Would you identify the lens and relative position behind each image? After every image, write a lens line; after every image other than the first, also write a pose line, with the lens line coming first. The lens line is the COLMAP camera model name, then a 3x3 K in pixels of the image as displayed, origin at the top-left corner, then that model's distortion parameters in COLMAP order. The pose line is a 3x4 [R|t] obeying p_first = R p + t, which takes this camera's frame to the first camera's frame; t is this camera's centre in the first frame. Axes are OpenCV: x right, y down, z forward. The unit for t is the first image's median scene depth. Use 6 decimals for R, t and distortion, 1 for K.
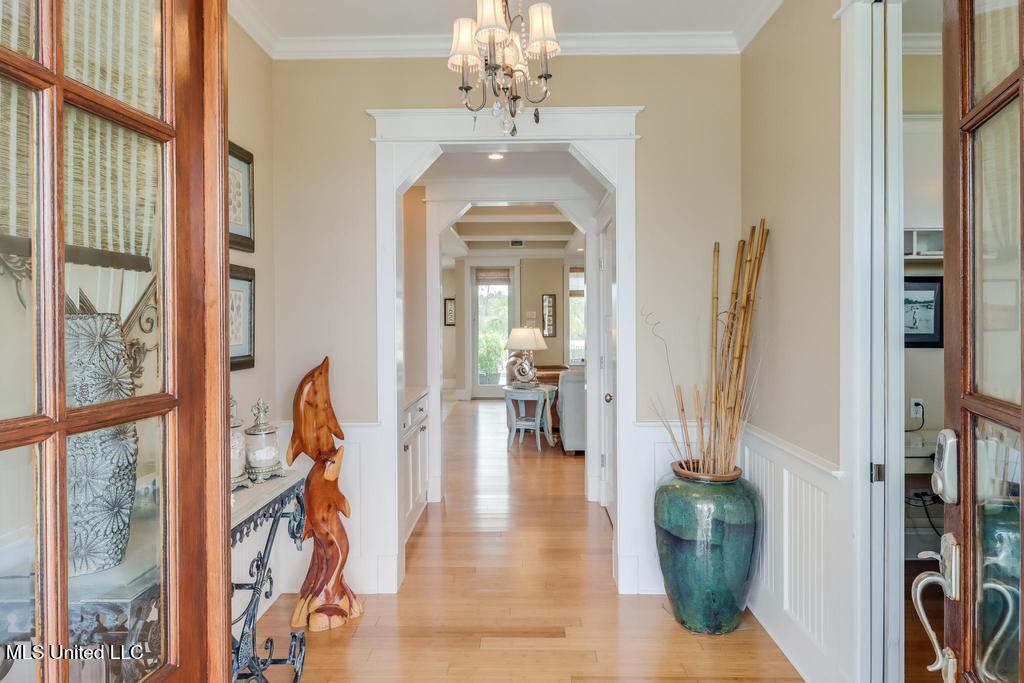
lens RADIAL K [[647.7, 0, 514.4], [0, 647.7, 317.4], [0, 0, 1]] dist [0.000620, -0.001369]
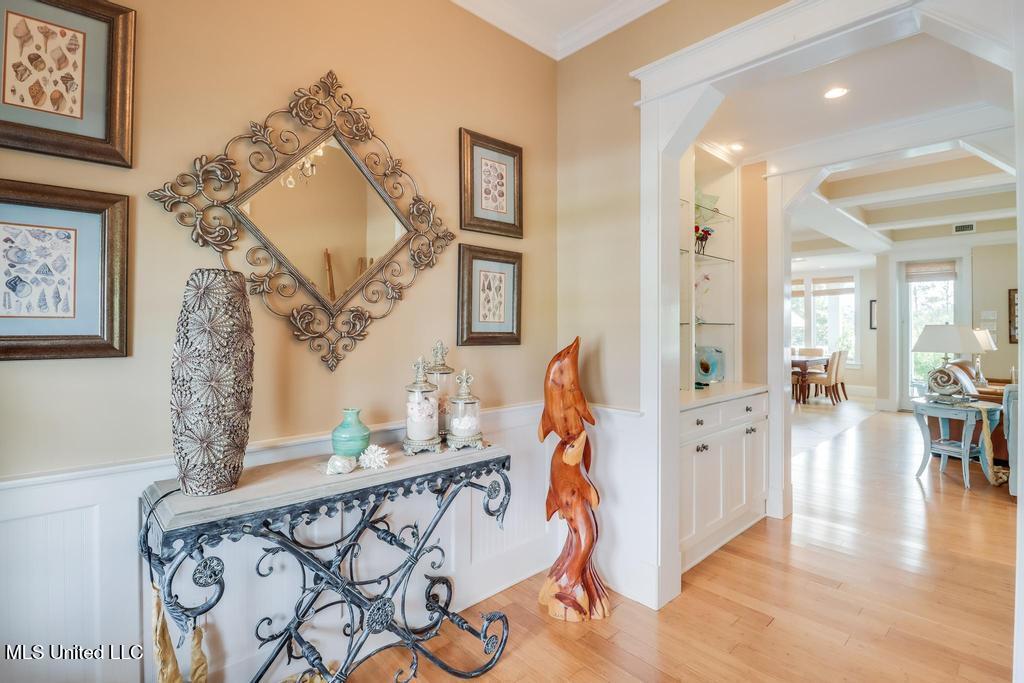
lens RADIAL K [[492.3, 0, 514.7], [0, 492.3, 325.9], [0, 0, 1]] dist [0.000825, -0.012293]
pose [[0.678840, -0.000203, -0.734286, 0.125395], [-0.008114, 0.999937, -0.007778, 0.033999], [0.734241, 0.011238, 0.678796, 0.285725]]
